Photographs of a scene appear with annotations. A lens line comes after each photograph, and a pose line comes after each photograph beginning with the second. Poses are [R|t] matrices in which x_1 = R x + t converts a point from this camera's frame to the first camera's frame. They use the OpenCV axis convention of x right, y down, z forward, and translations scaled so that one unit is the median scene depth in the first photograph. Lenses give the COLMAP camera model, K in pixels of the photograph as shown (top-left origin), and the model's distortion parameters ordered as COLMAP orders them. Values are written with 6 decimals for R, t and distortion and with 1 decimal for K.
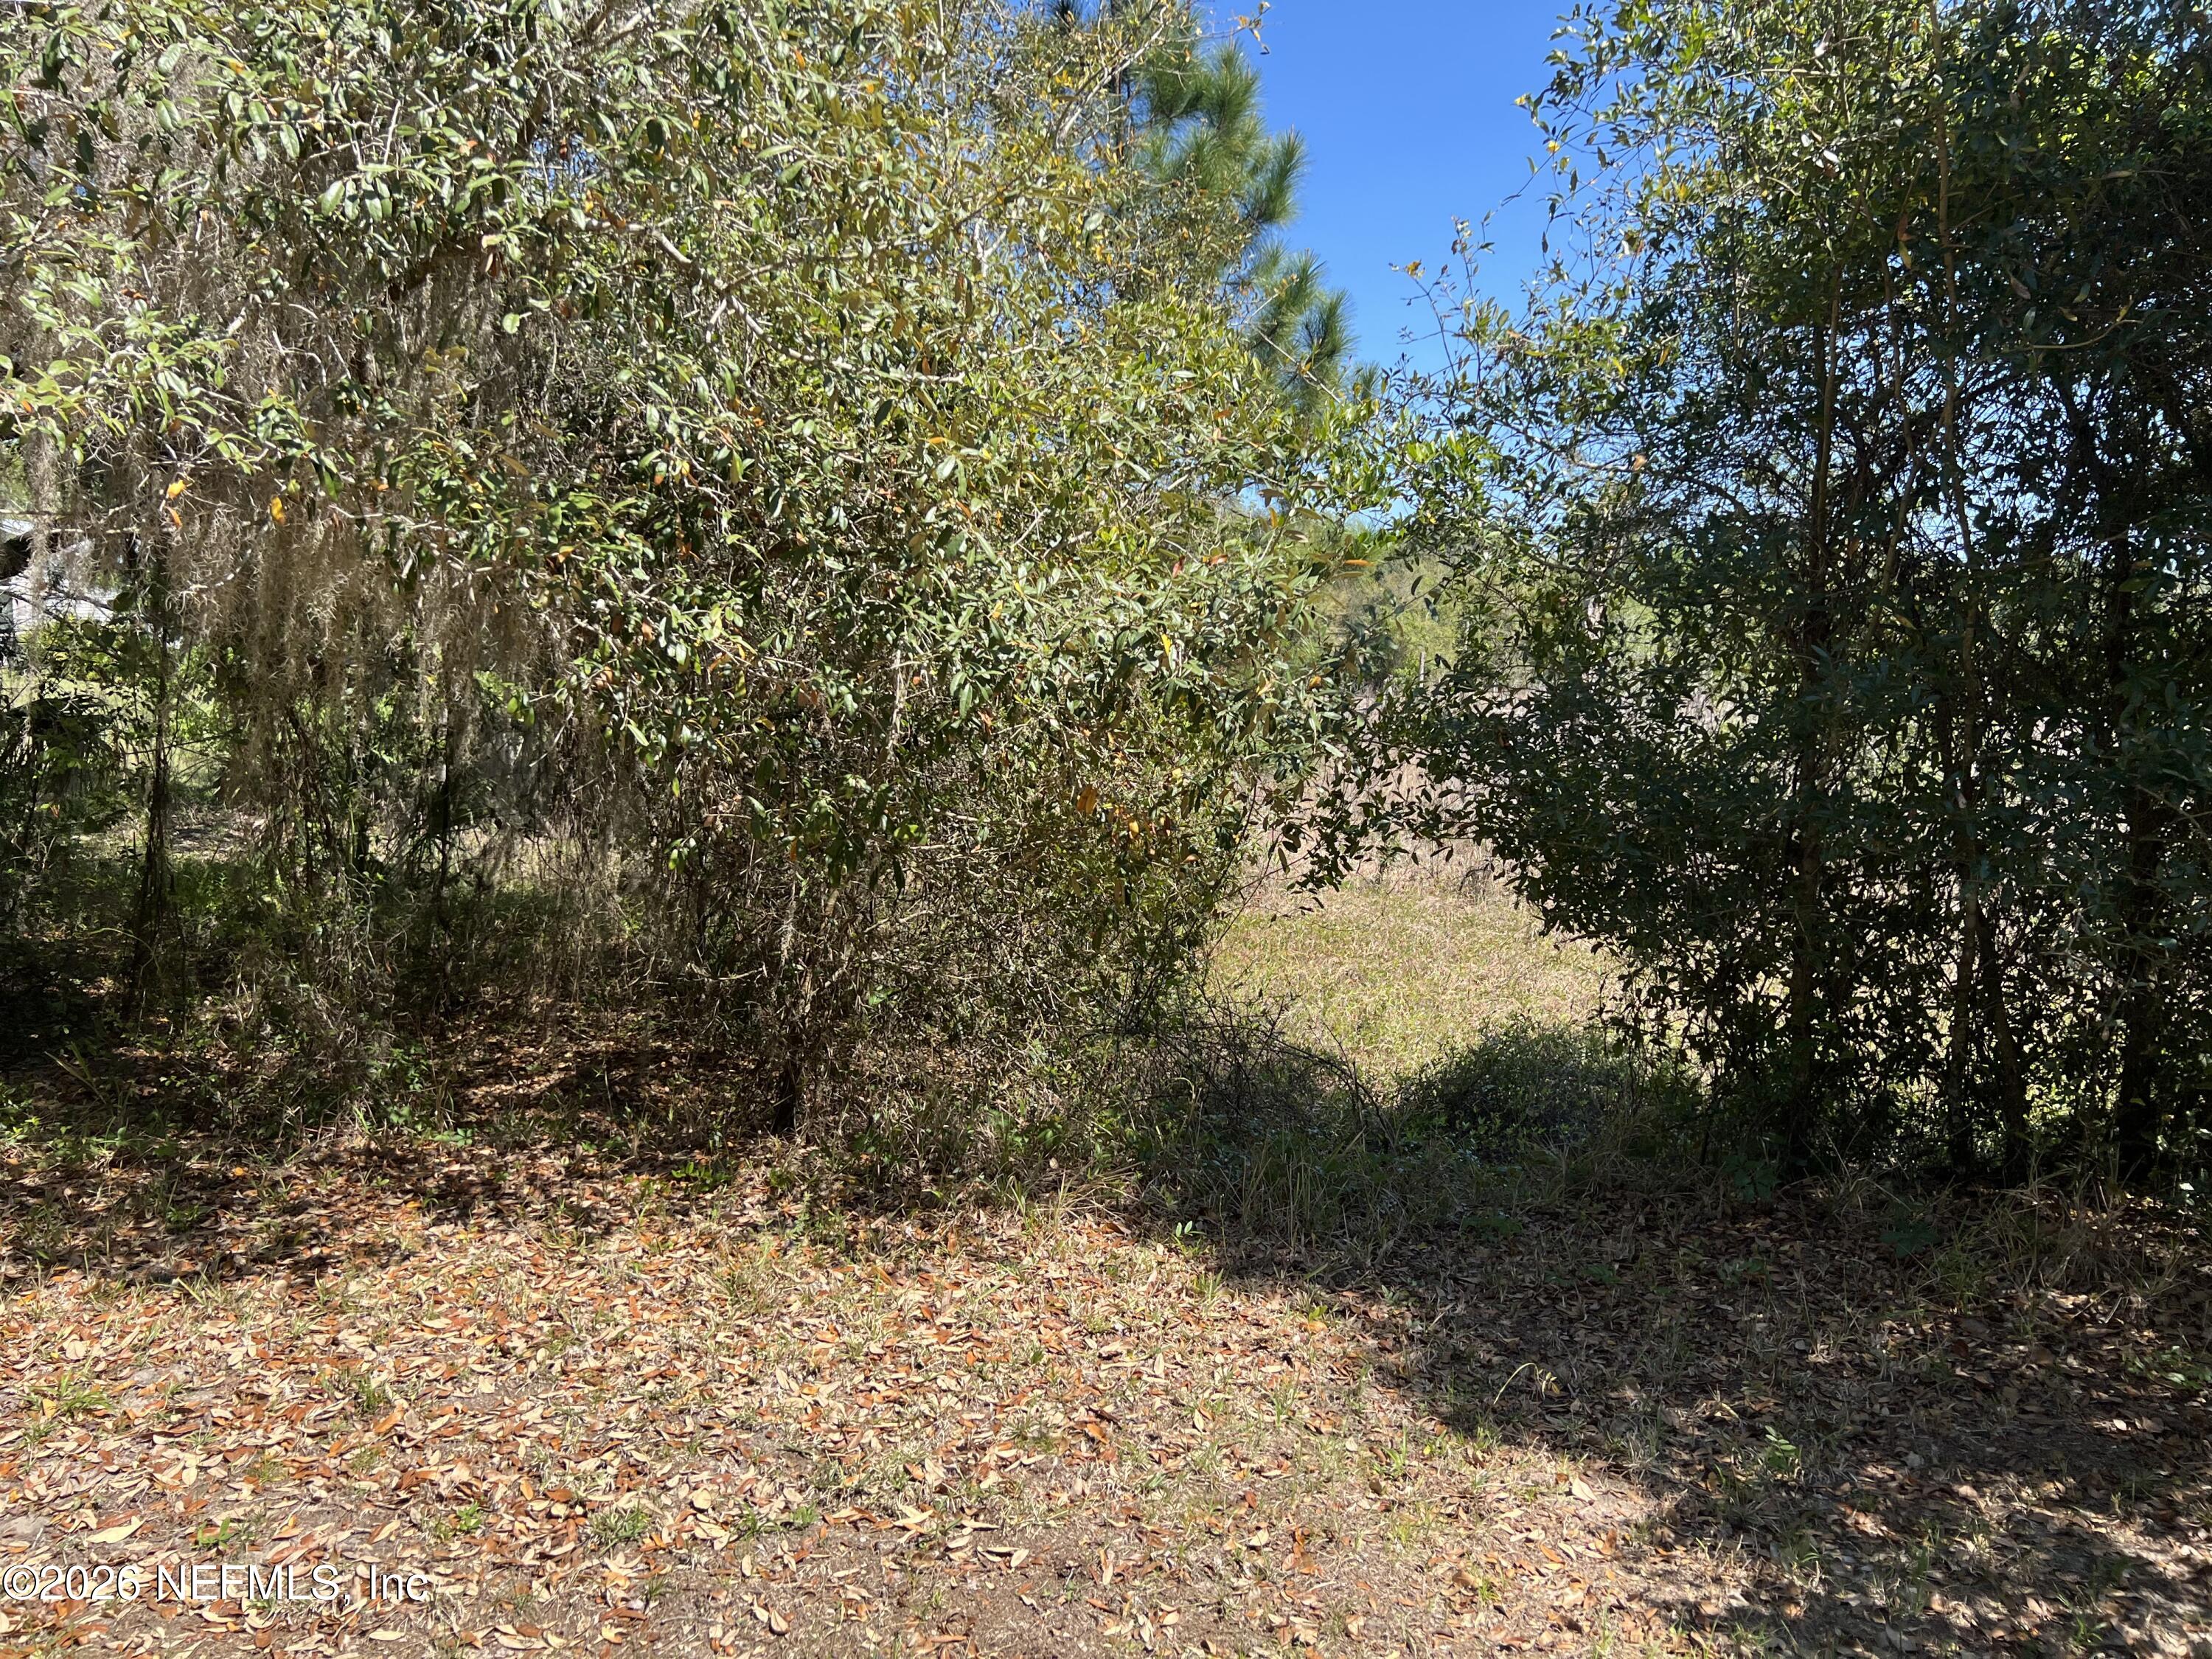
lens RADIAL K [[1660.8, 0, 1103.8], [0, 1660.8, 831.6], [0, 0, 1]] dist [0.054316, -0.063167]
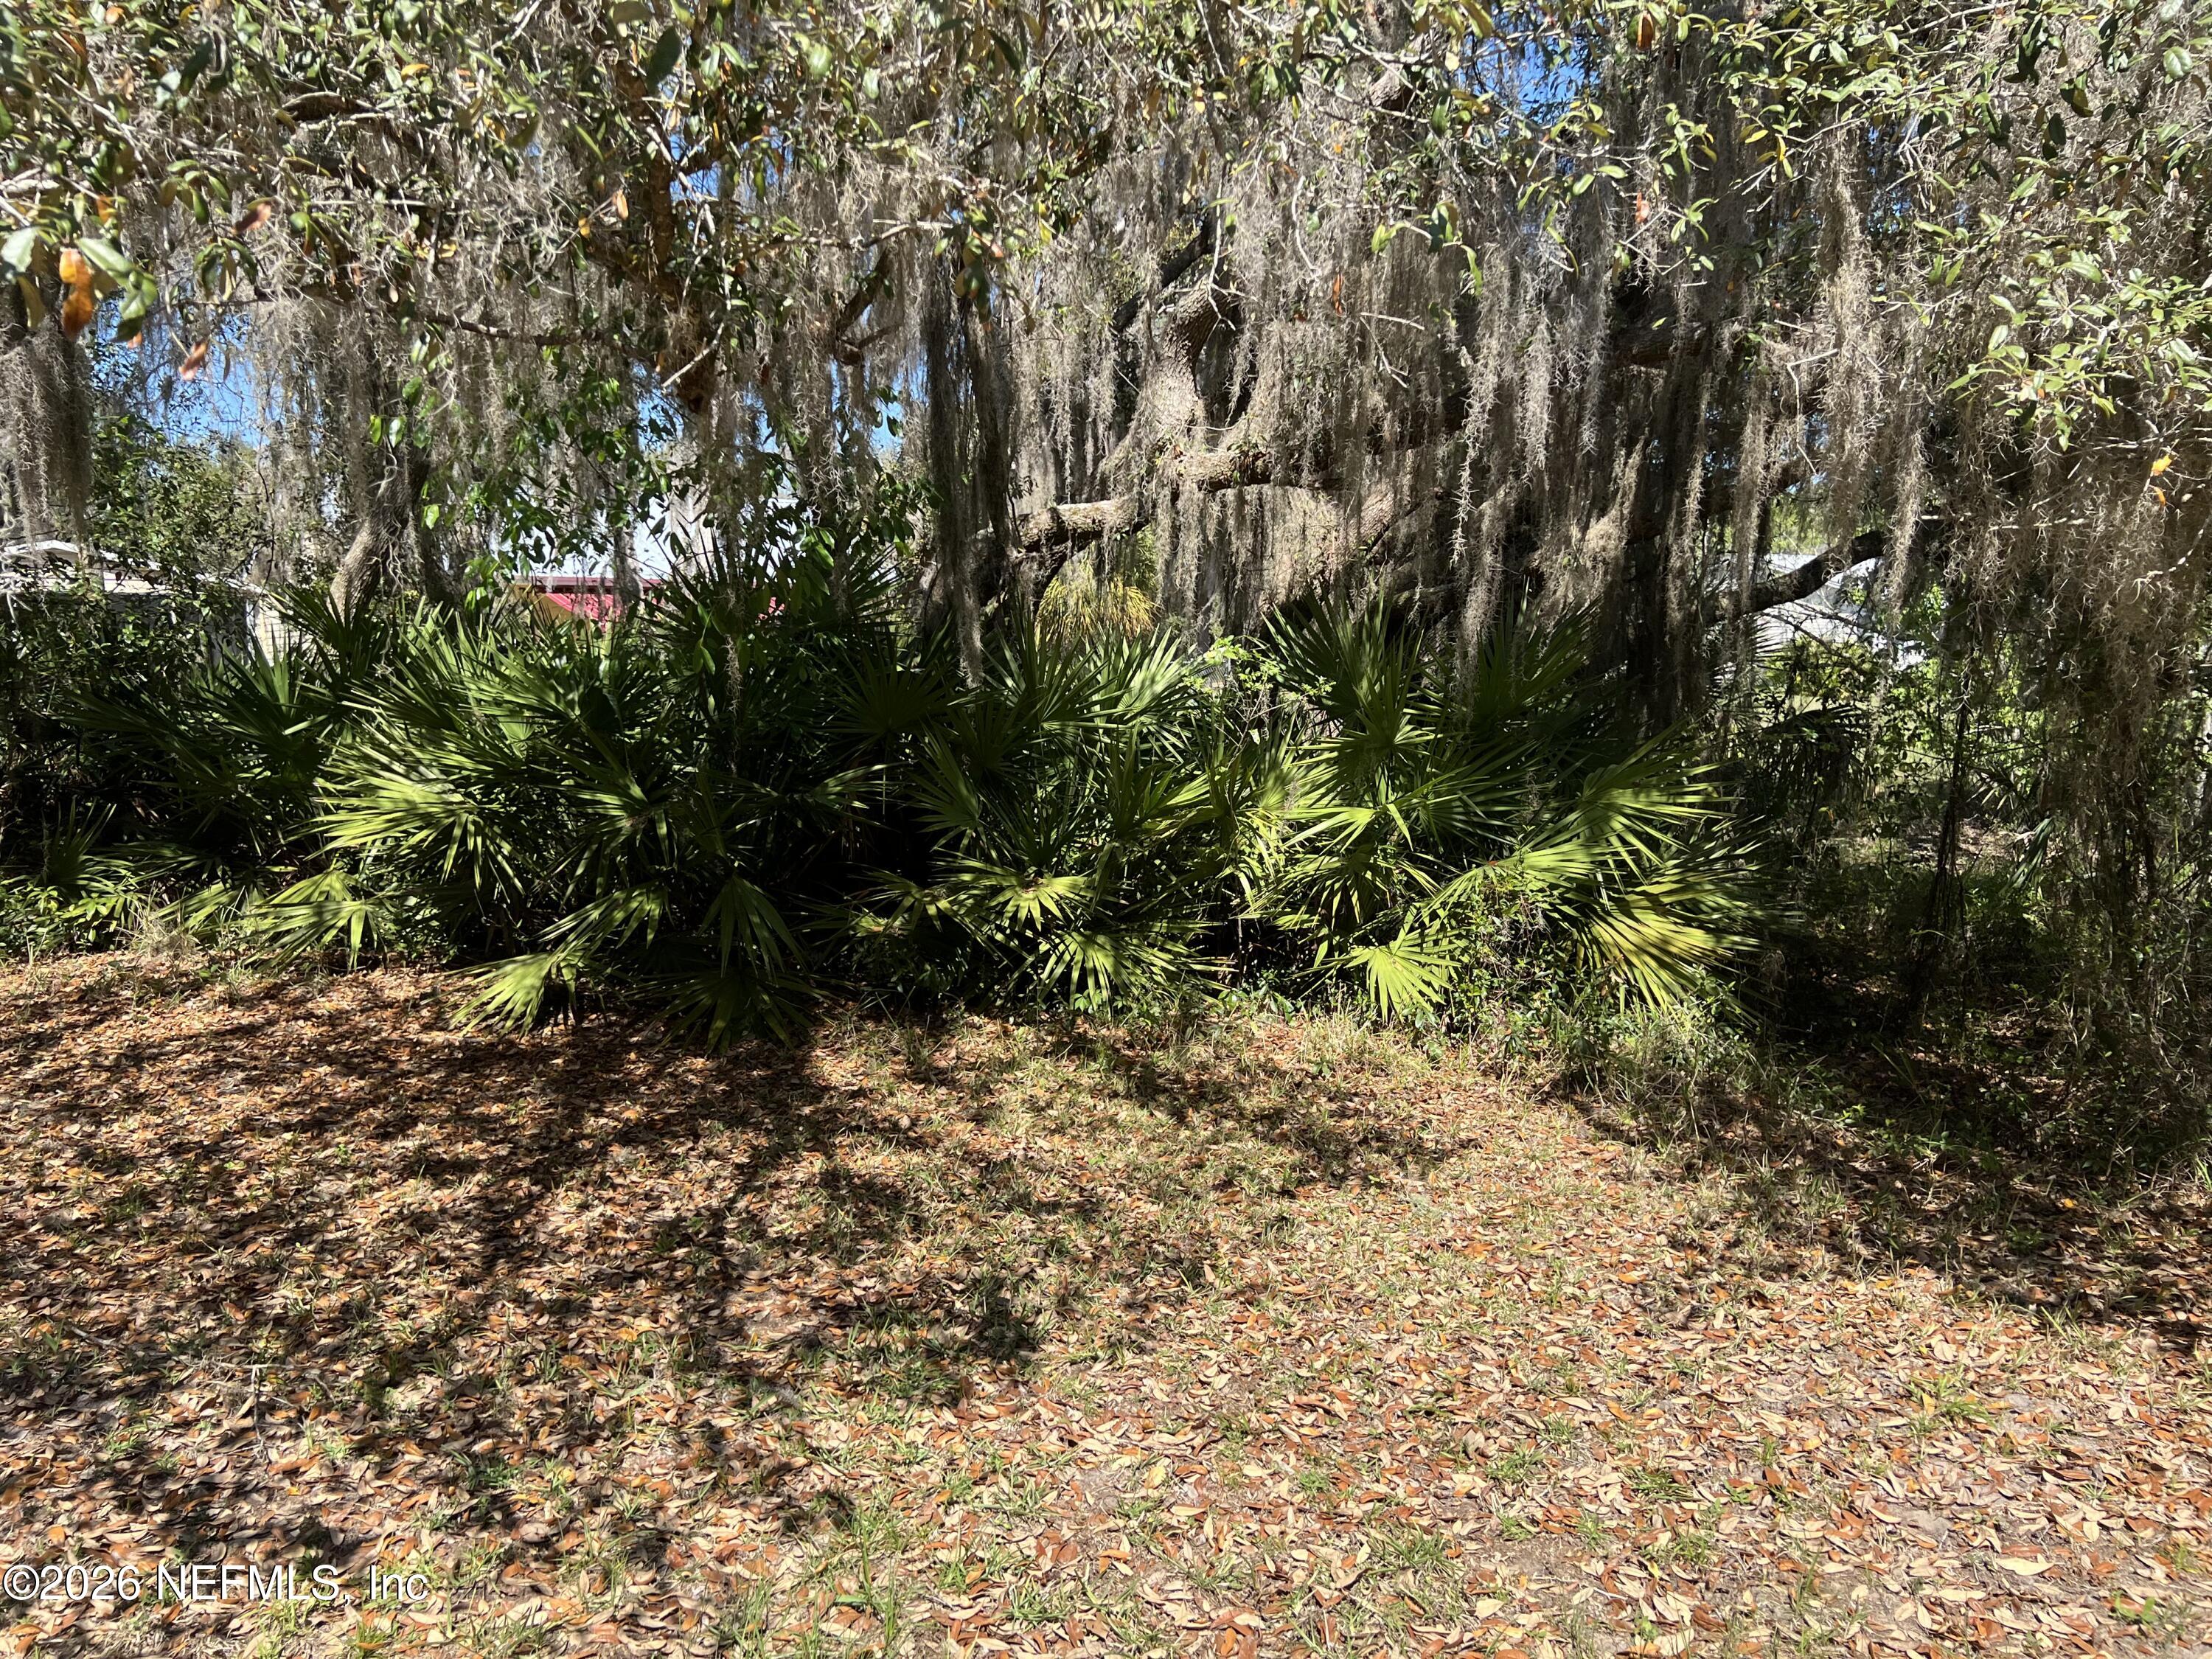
lens RADIAL K [[1660.8, 0, 1098.5], [0, 1660.8, 824.0], [0, 0, 1]] dist [0.054316, -0.063167]
pose [[0.587639, 0.049782, -0.807590, -0.117058], [-0.060342, 0.998022, 0.017612, 0.008820], [0.806870, 0.038382, 0.589481, -0.004470]]
